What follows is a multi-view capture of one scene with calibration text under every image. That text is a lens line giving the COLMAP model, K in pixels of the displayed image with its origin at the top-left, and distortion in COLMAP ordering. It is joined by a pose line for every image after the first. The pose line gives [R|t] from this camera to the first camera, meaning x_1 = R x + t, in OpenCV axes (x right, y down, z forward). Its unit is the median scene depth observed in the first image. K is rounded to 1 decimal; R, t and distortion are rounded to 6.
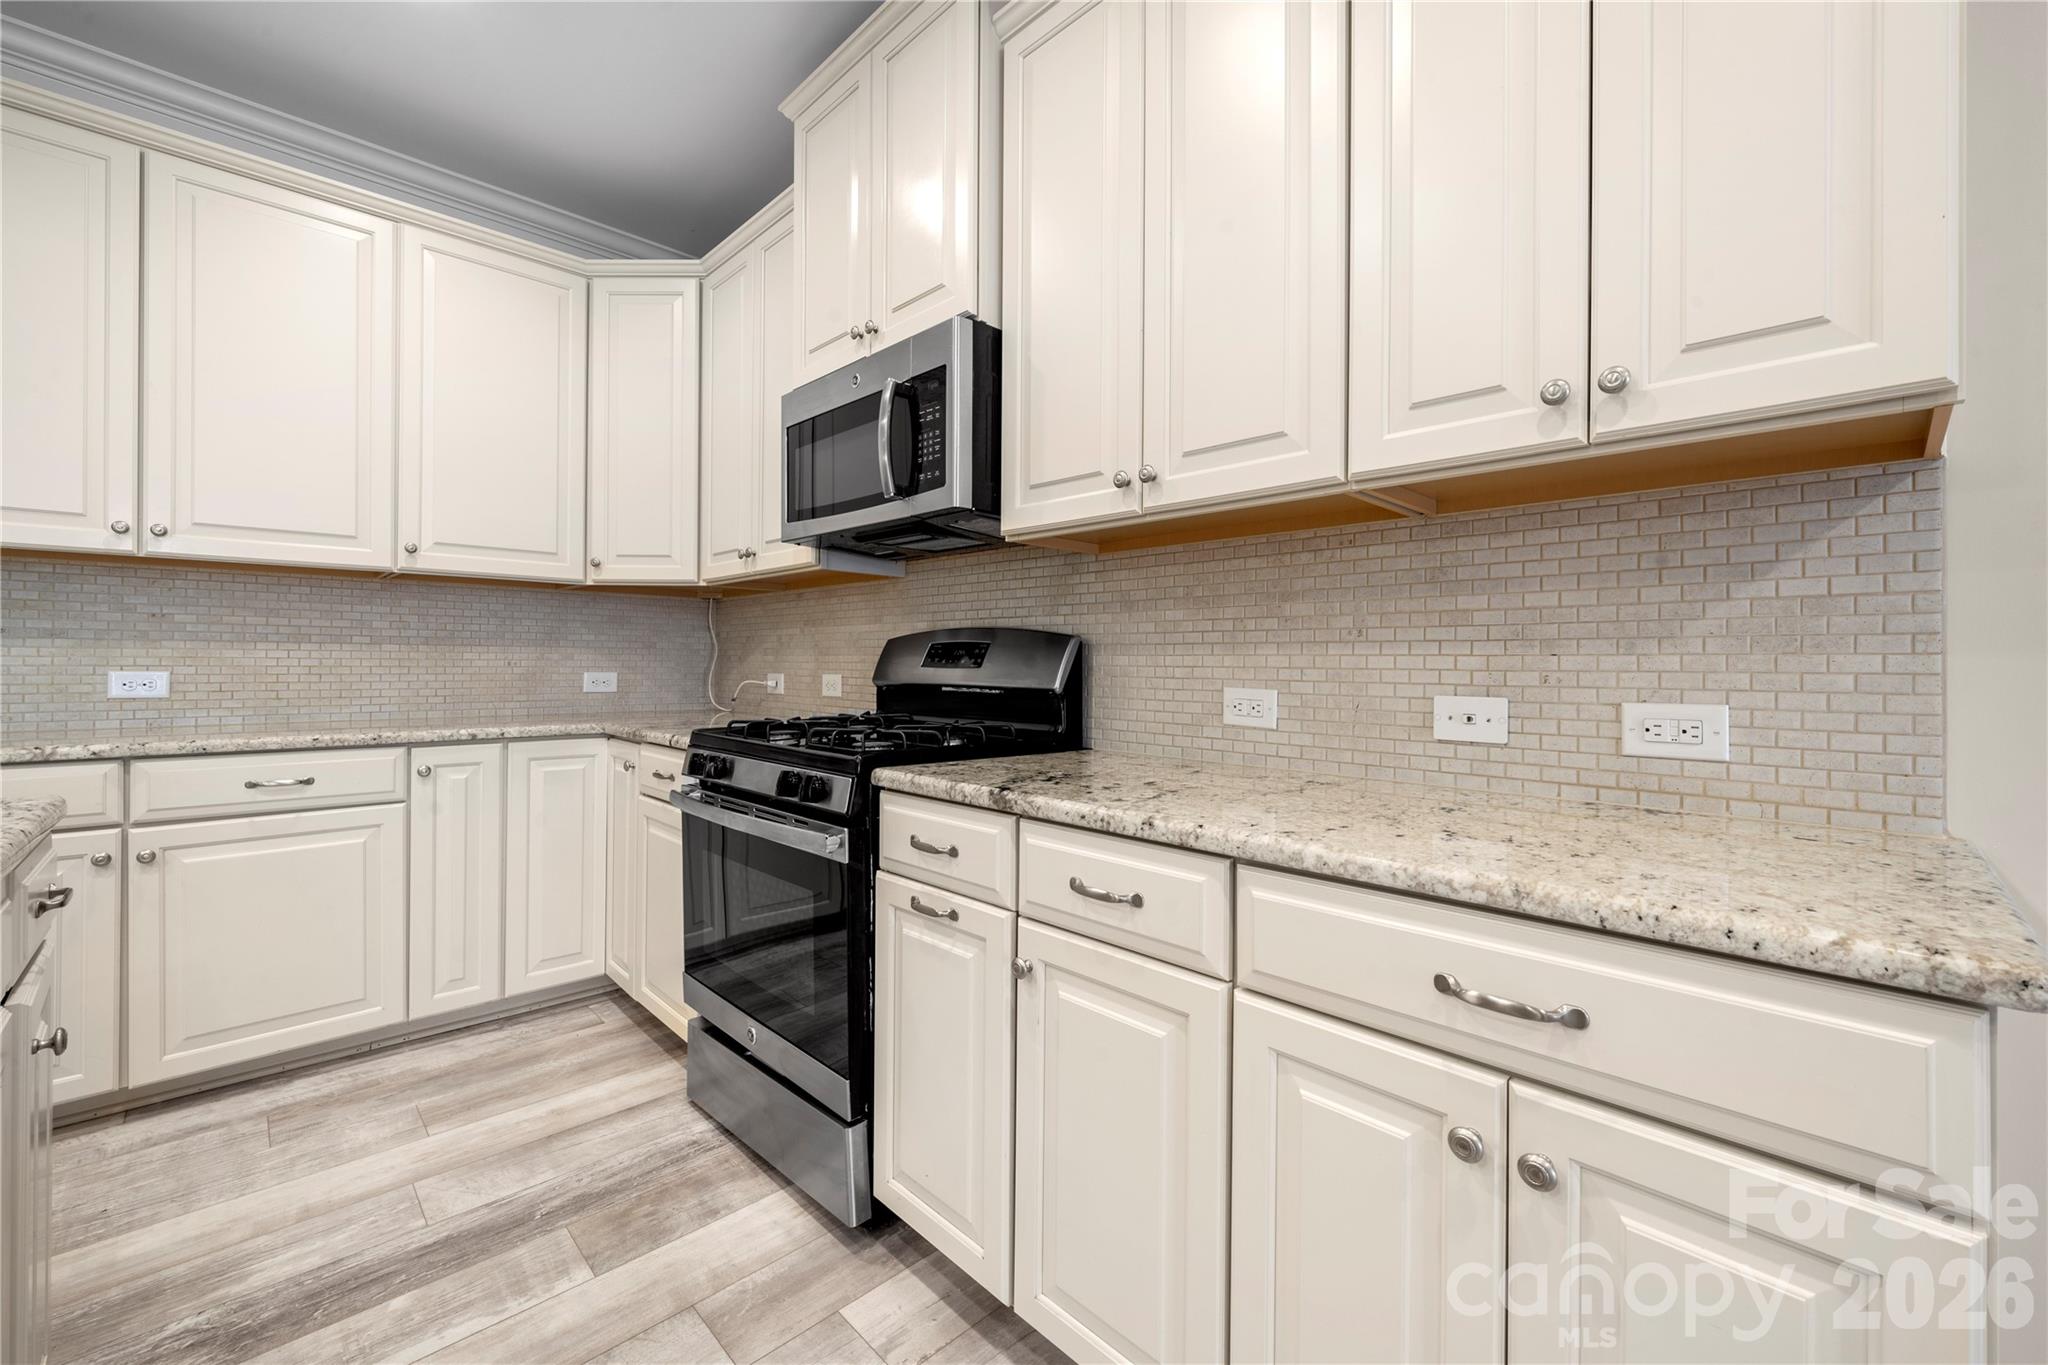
lens RADIAL K [[822.9, 0, 1028.7], [0, 822.9, 660.5], [0, 0, 1]] dist [-0.008684, 0.000958]
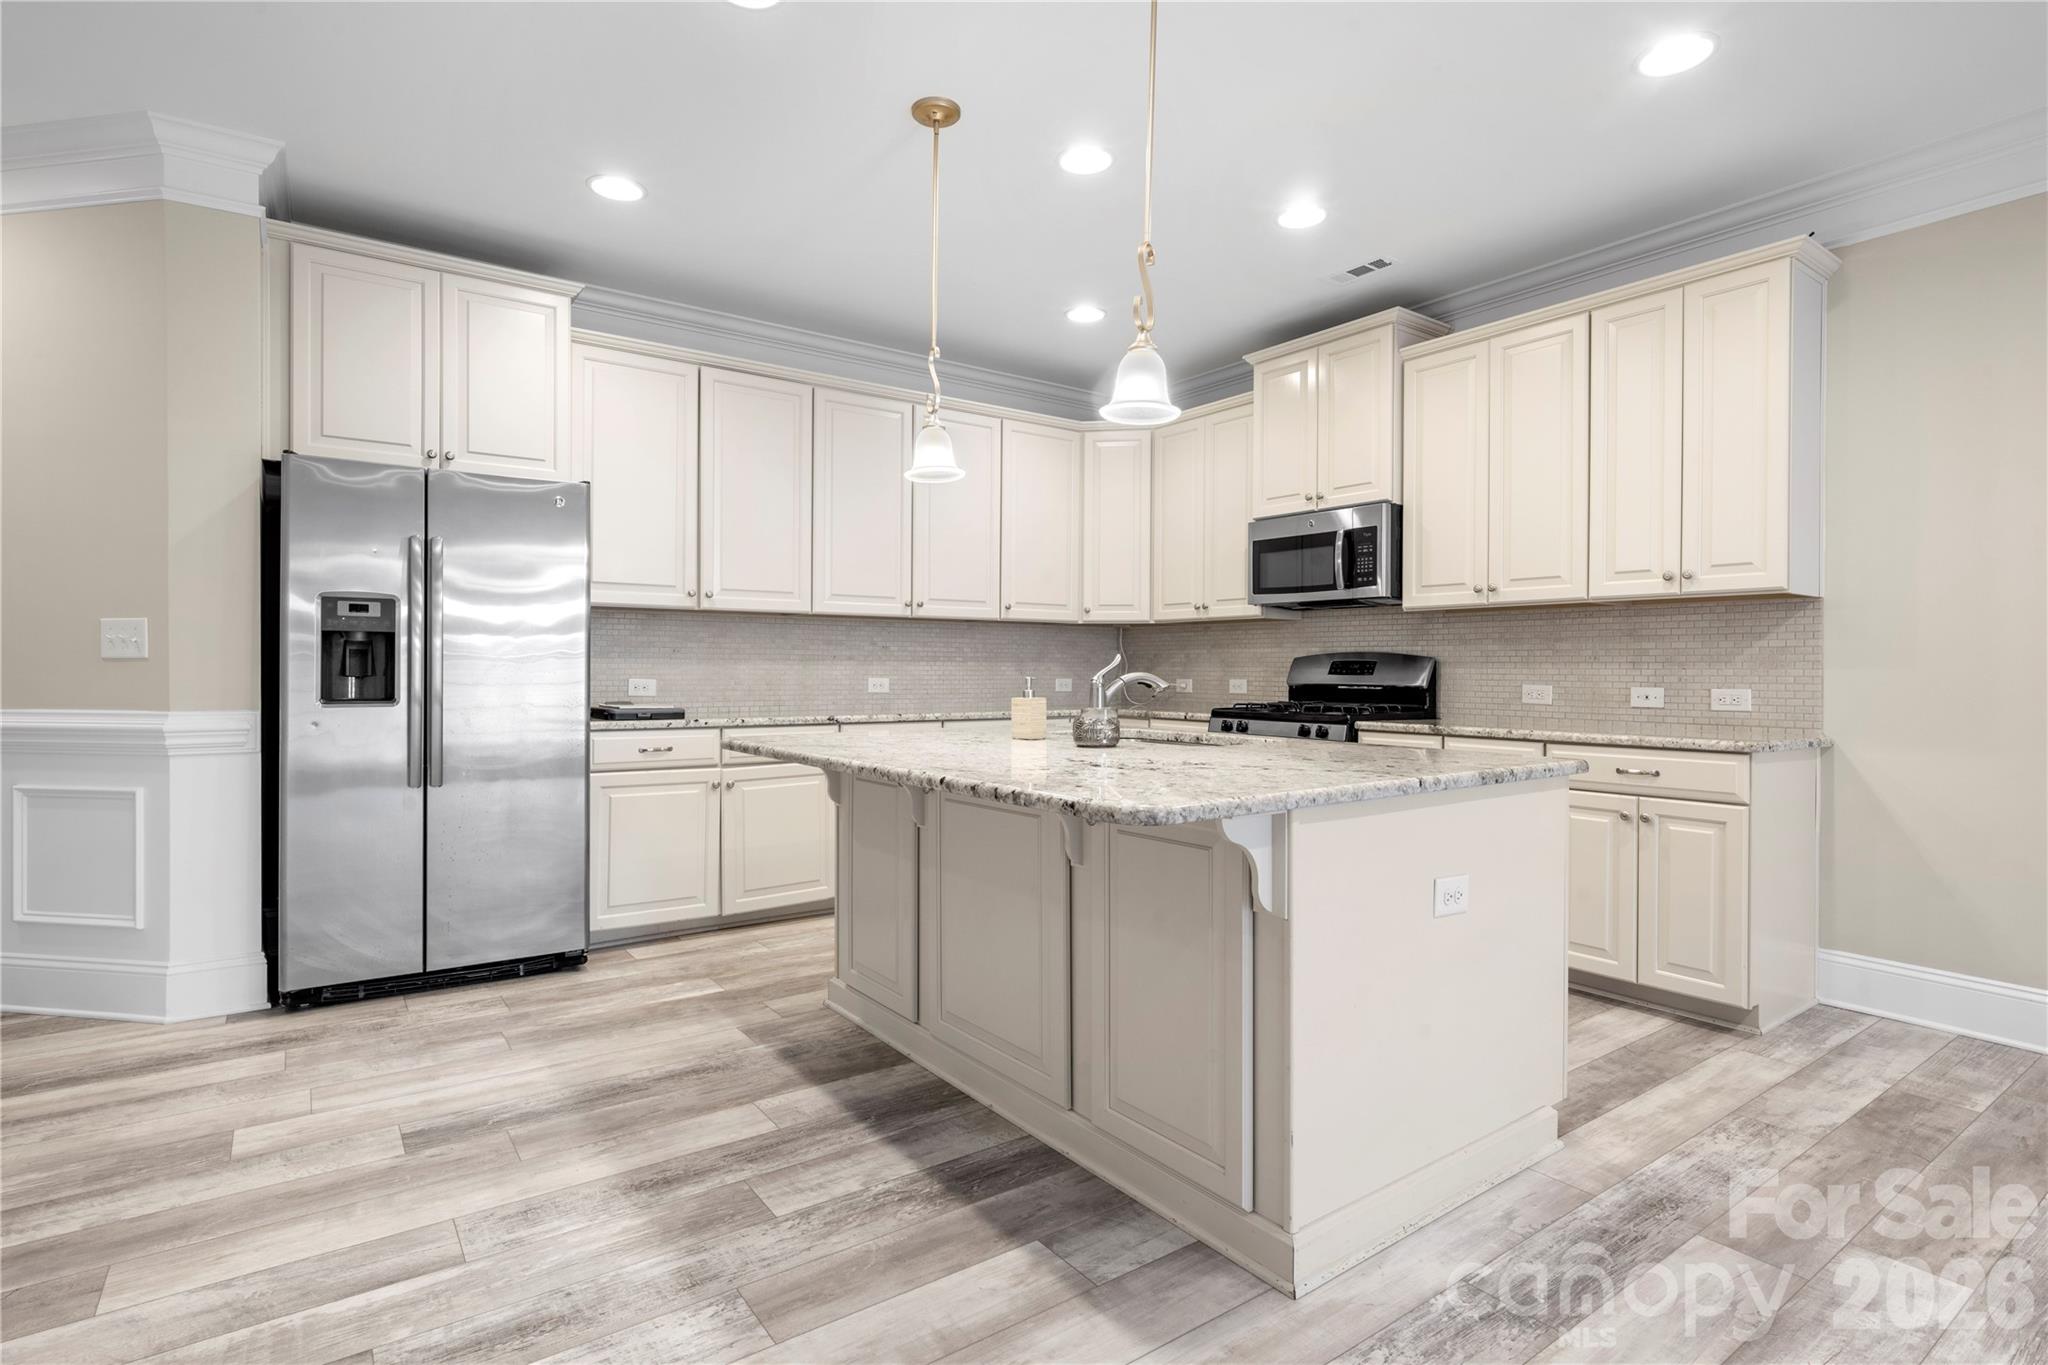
lens RADIAL K [[1008.2, 0, 1018.3], [0, 1008.2, 669.7], [0, 0, 1]] dist [-0.001312, -0.001153]
pose [[0.988455, -0.003189, -0.151483, -0.528837], [0.003764, 0.999987, 0.003510, -0.014643], [0.151470, -0.004040, 0.988454, -1.408040]]
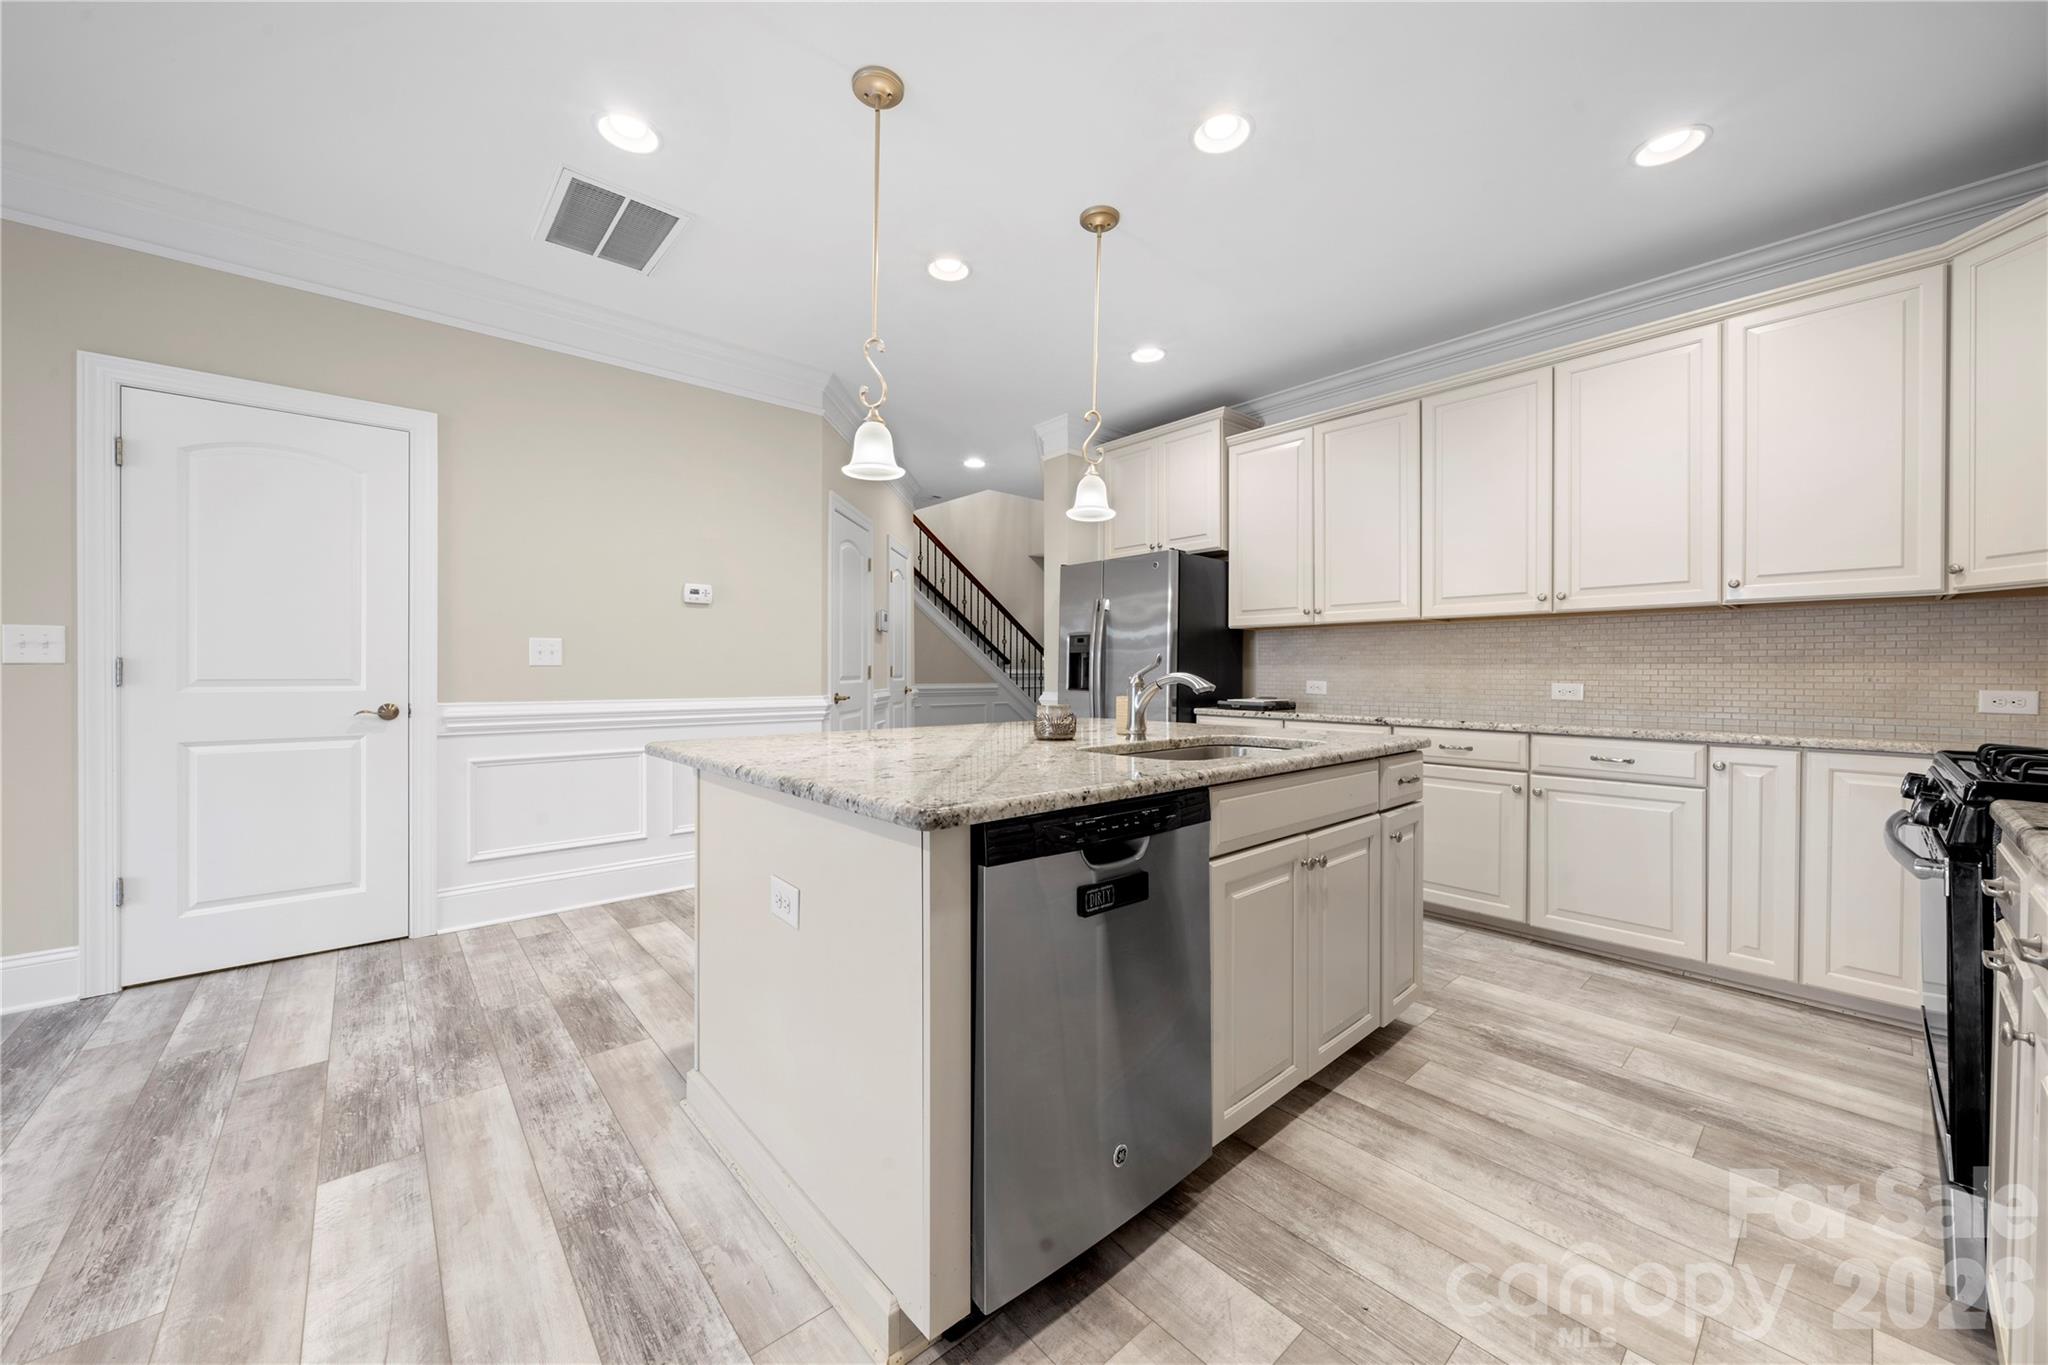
lens RADIAL K [[750.7, 0, 1021.8], [0, 750.7, 675.1], [0, 0, 1]] dist [-0.005652, 0.000493]
pose [[-0.053357, -0.002847, -0.998571, 0.519089], [-0.001232, 0.999995, -0.002785, 0.002613], [0.998575, 0.001081, -0.053361, 0.010179]]
